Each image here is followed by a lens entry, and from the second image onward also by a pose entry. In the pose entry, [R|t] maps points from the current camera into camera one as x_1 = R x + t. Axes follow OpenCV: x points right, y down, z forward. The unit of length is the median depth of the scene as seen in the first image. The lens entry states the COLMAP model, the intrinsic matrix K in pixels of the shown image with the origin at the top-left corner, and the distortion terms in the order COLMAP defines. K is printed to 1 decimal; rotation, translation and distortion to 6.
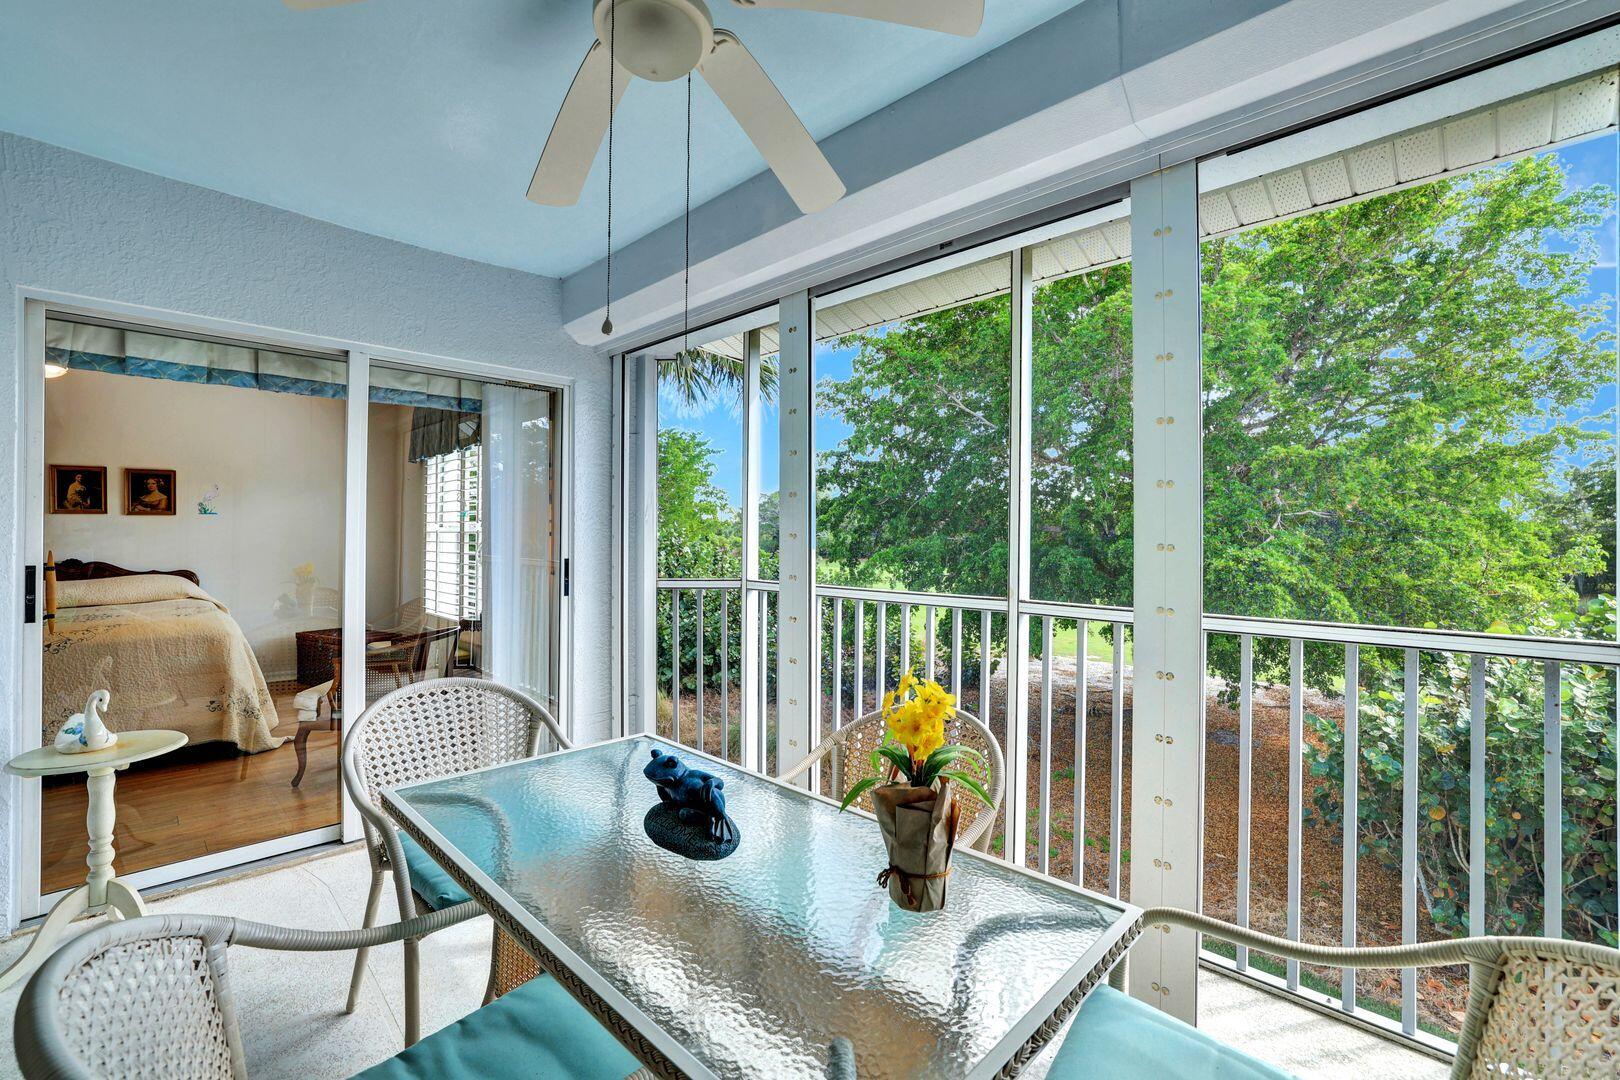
lens RADIAL K [[738.5, 0, 759.2], [0, 738.5, 529.5], [0, 0, 1]] dist [0.000338, 0.000059]
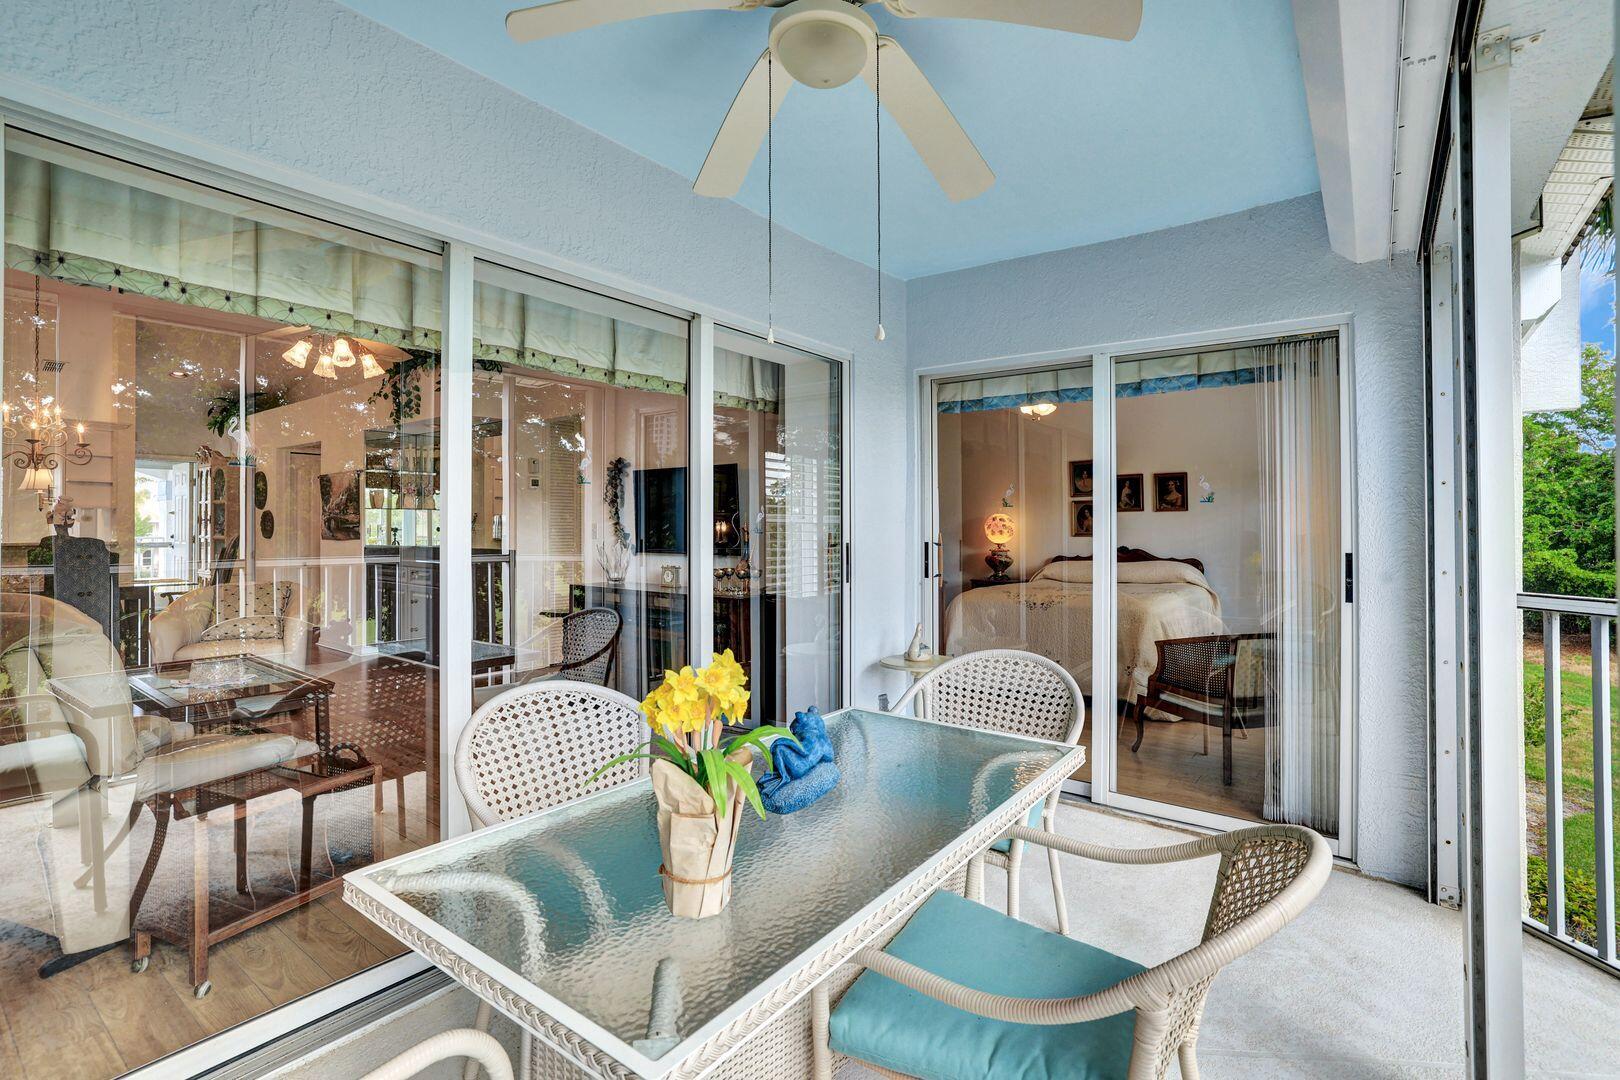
lens RADIAL K [[742.2, 0, 811.3], [0, 742.2, 523.8], [0, 0, 1]] dist [0.000673, 0.000275]
pose [[0.190992, -0.008019, -0.981559, 0.247632], [0.000792, 0.999968, -0.008015, 0.009922], [0.981591, 0.000754, 0.190992, 0.207896]]
